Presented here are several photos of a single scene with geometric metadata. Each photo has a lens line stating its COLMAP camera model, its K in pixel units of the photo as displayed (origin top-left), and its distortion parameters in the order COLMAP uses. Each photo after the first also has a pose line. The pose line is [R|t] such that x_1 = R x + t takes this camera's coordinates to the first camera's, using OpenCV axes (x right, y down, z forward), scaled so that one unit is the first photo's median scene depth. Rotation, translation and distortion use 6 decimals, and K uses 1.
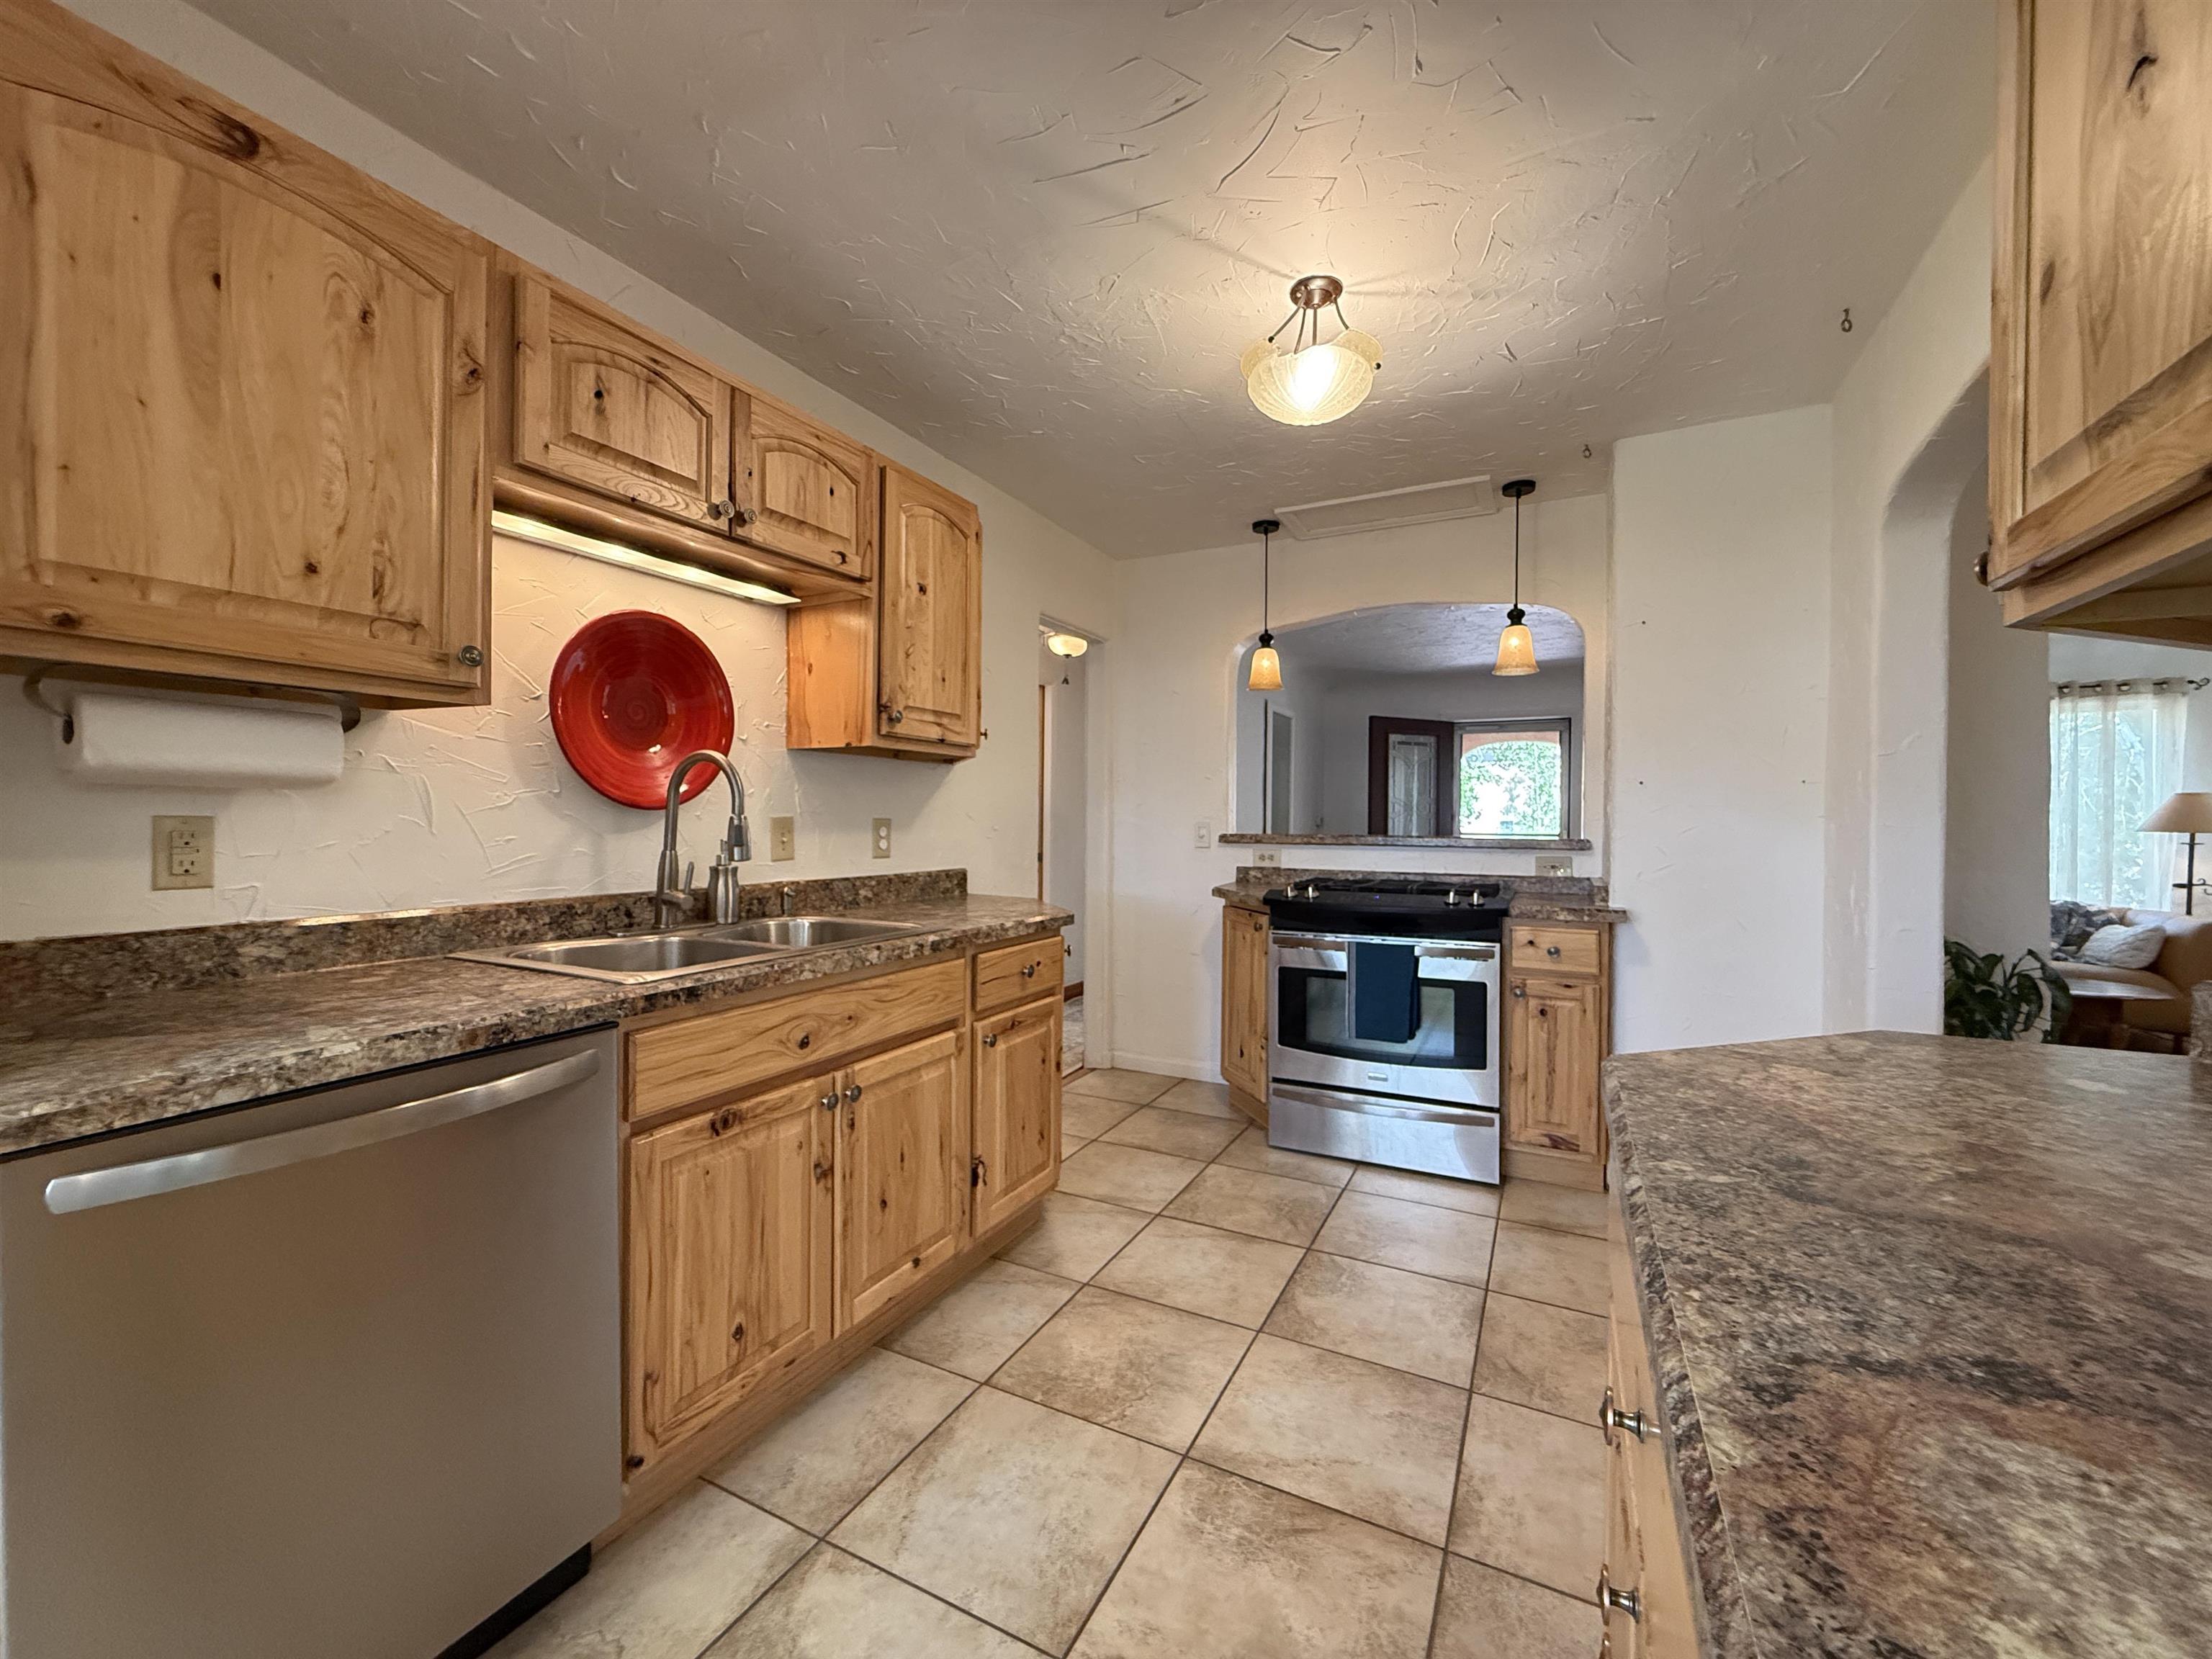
lens RADIAL K [[885.9, 0, 1098.6], [0, 885.9, 826.9], [0, 0, 1]] dist [-0.000711, 0.000073]
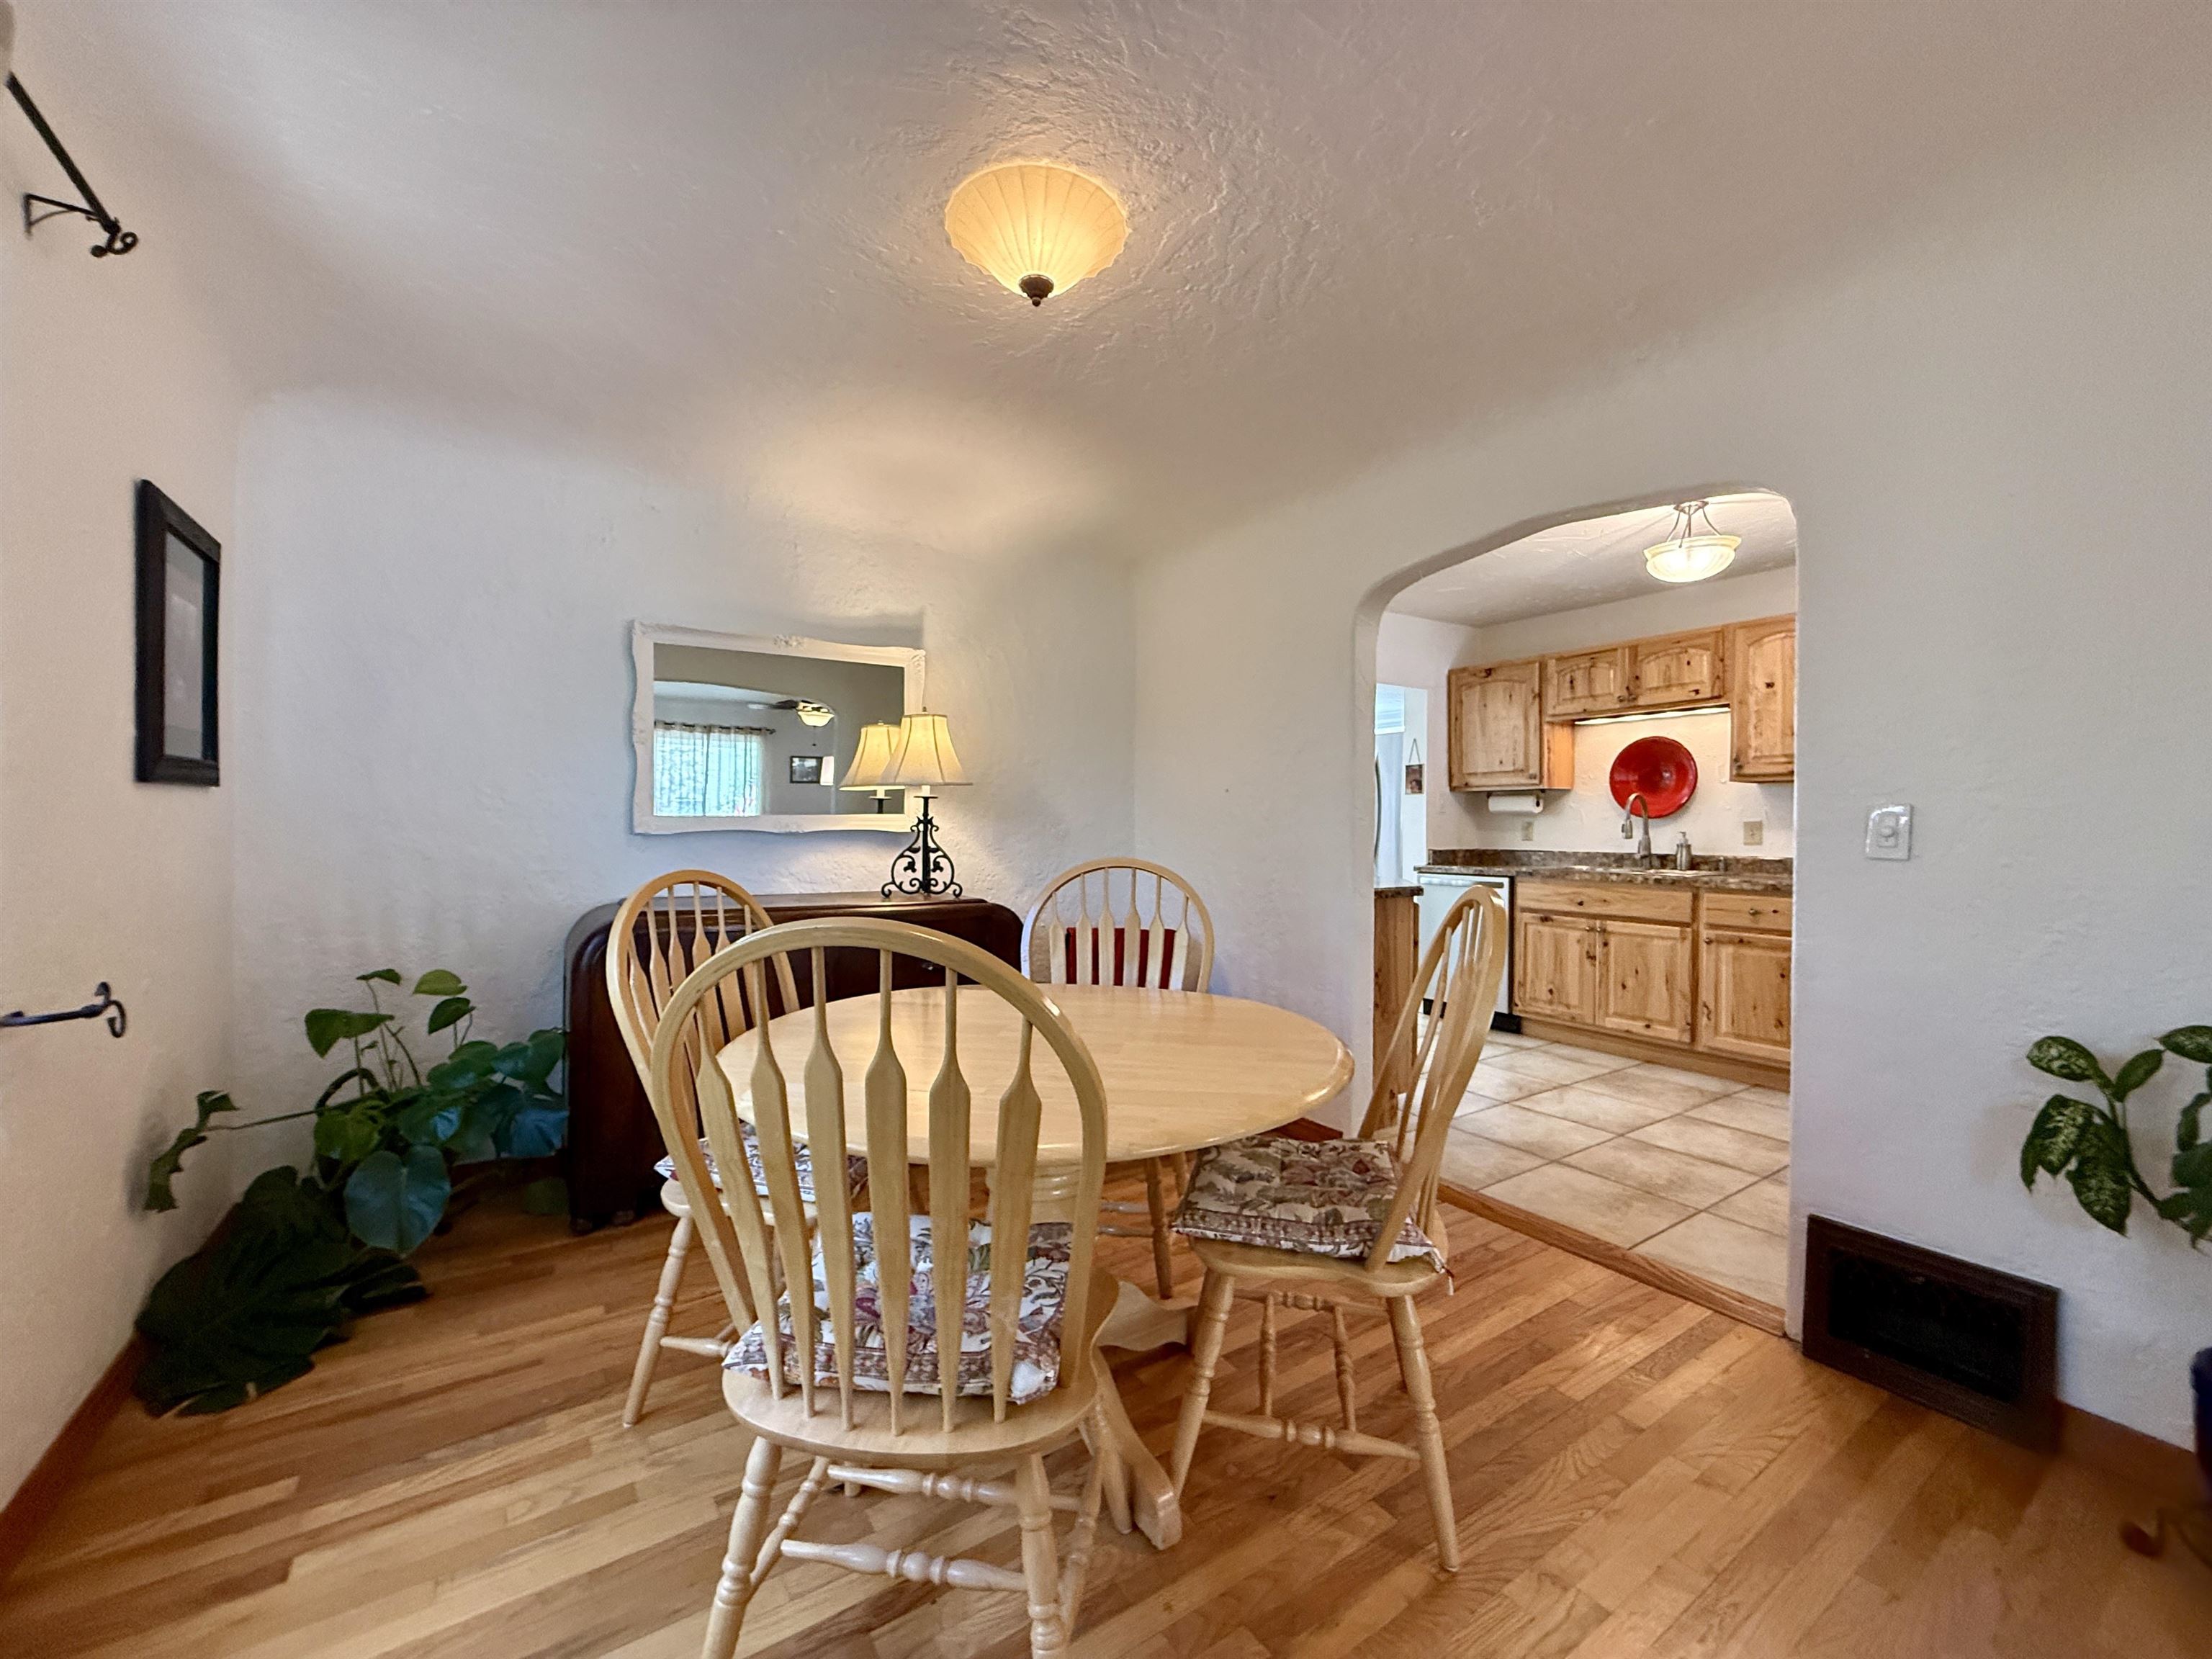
lens RADIAL K [[885.9, 0, 1098.6], [0, 885.9, 826.9], [0, 0, 1]] dist [-0.000711, 0.000073]
pose [[-0.487004, -0.007688, -0.873366, 2.403237], [-0.018106, 0.999835, 0.001295, 0.028372], [0.873212, 0.016444, -0.487063, 0.899238]]
